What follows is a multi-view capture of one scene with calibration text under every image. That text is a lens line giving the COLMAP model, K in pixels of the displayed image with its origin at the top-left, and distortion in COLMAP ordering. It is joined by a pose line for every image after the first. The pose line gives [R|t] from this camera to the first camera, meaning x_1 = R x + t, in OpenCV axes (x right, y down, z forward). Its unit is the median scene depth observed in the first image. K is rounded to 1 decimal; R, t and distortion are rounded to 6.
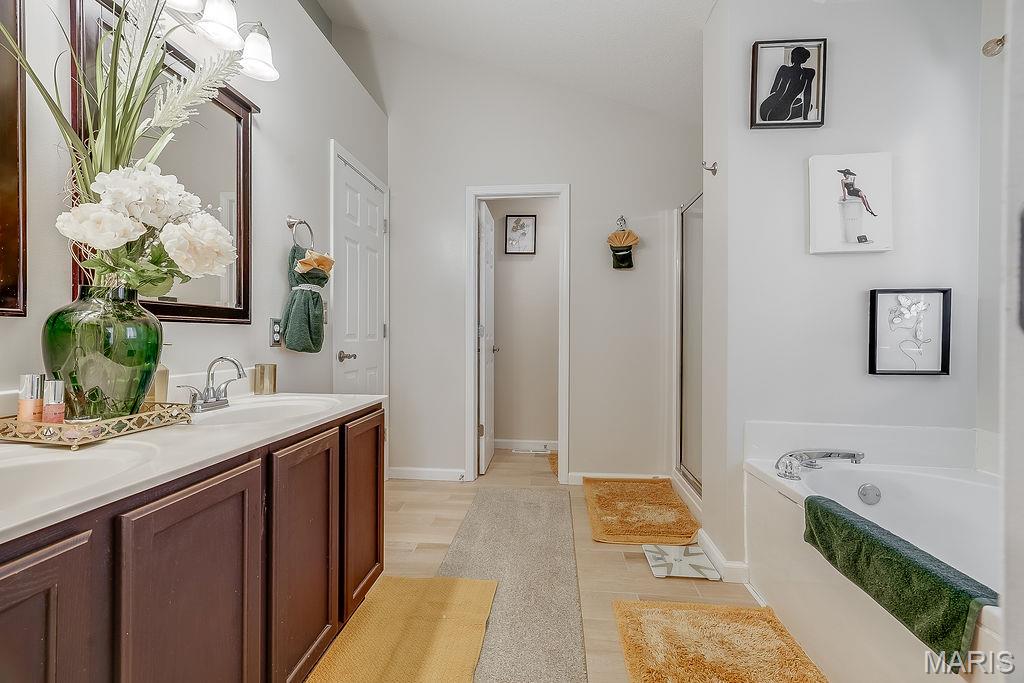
lens RADIAL K [[459.3, 0, 512.0], [0, 459.3, 341.5], [0, 0, 1]] dist [-0.012184, 0.007255]
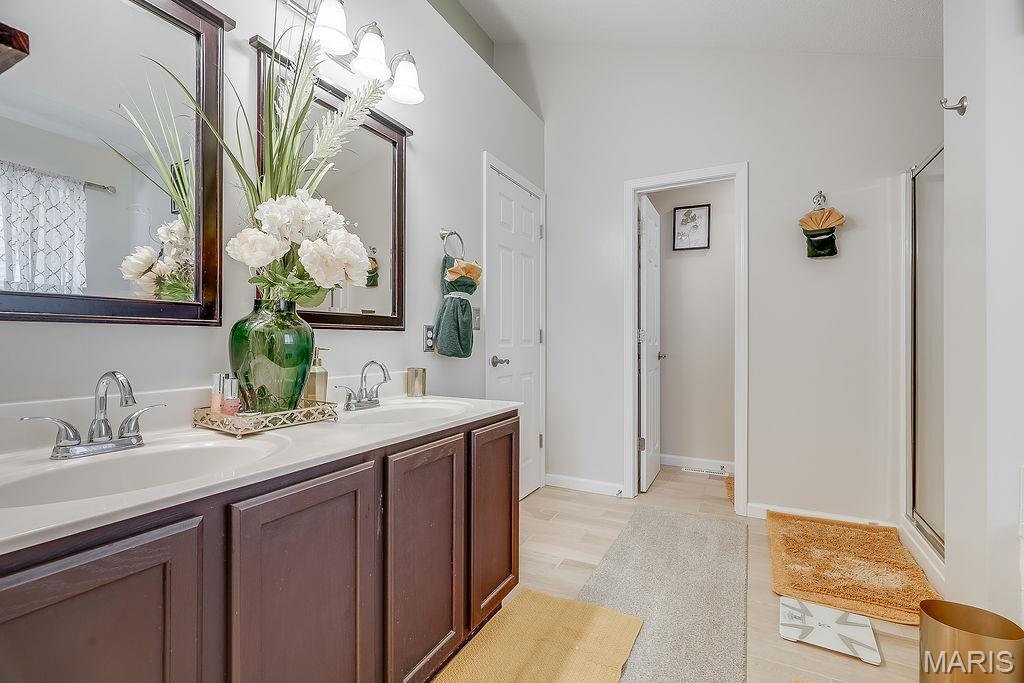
lens RADIAL K [[459.3, 0, 512.0], [0, 459.3, 341.5], [0, 0, 1]] dist [-0.012184, 0.007255]
pose [[0.924822, -0.002491, -0.380393, 0.069459], [-0.001872, 0.999937, -0.011099, -0.000697], [0.380397, 0.010976, 0.924758, 0.084205]]
